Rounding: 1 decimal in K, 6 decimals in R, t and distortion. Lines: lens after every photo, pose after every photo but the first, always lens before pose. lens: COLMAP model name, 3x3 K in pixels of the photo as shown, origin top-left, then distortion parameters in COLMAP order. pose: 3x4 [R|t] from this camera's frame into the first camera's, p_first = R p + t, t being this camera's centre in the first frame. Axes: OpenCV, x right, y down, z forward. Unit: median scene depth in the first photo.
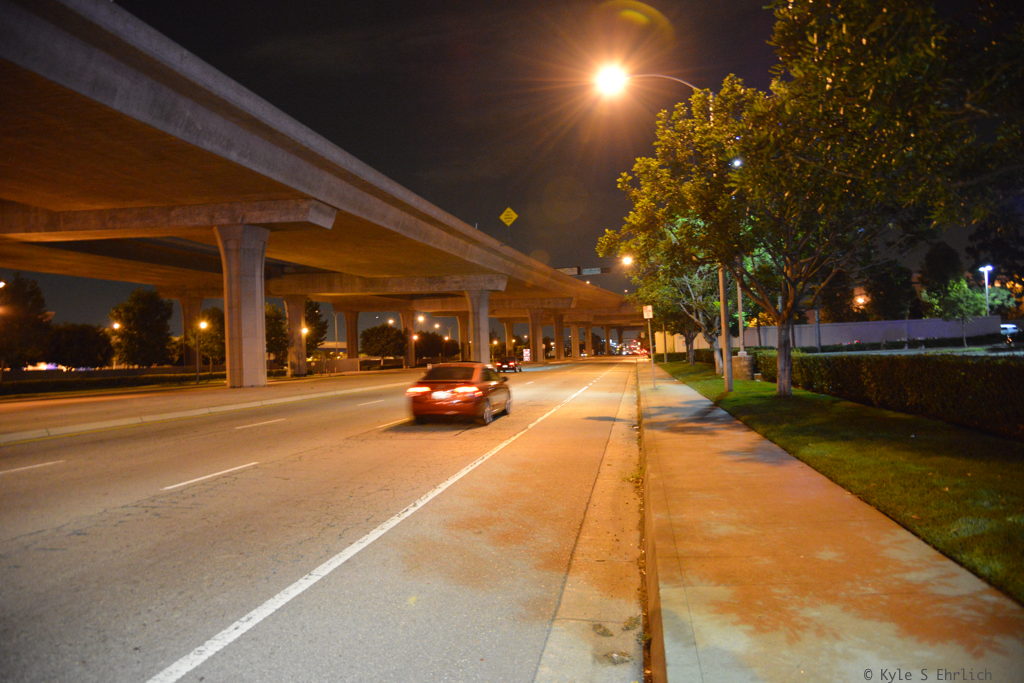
lens RADIAL K [[722.0, 0, 509.4], [0, 722.0, 341.6], [0, 0, 1]] dist [-0.001194, 0.001520]
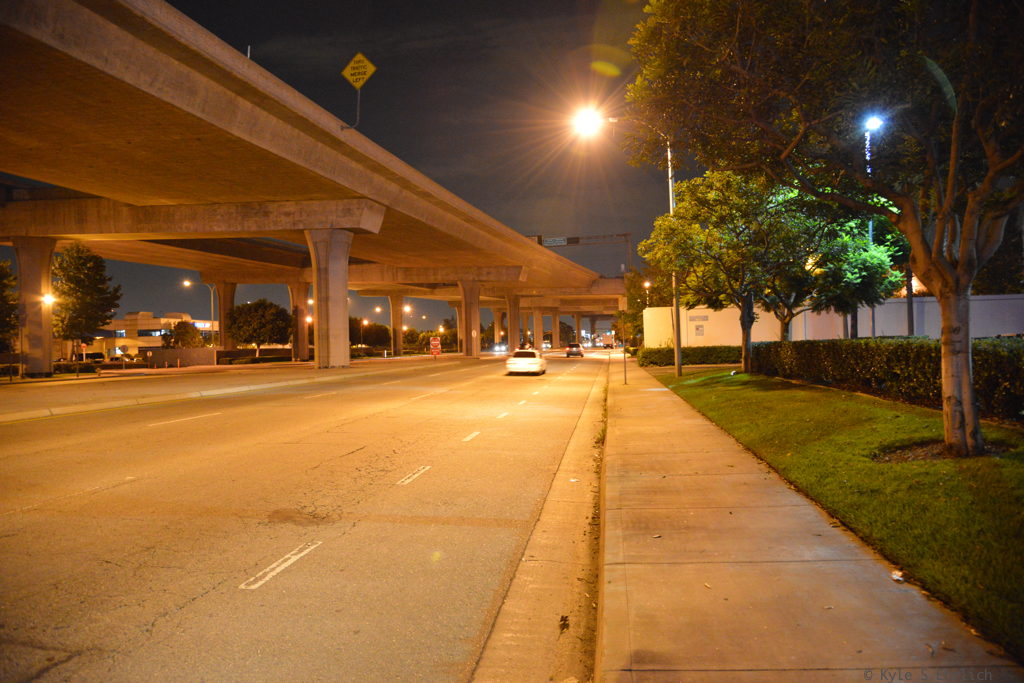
lens RADIAL K [[708.3, 0, 513.9], [0, 708.3, 341.1], [0, 0, 1]] dist [-0.011822, 0.002129]
pose [[0.999137, 0.016342, 0.038195, 0.238809], [-0.016854, 0.999772, 0.013116, 0.016313], [-0.037972, -0.013749, 0.999184, 1.325047]]
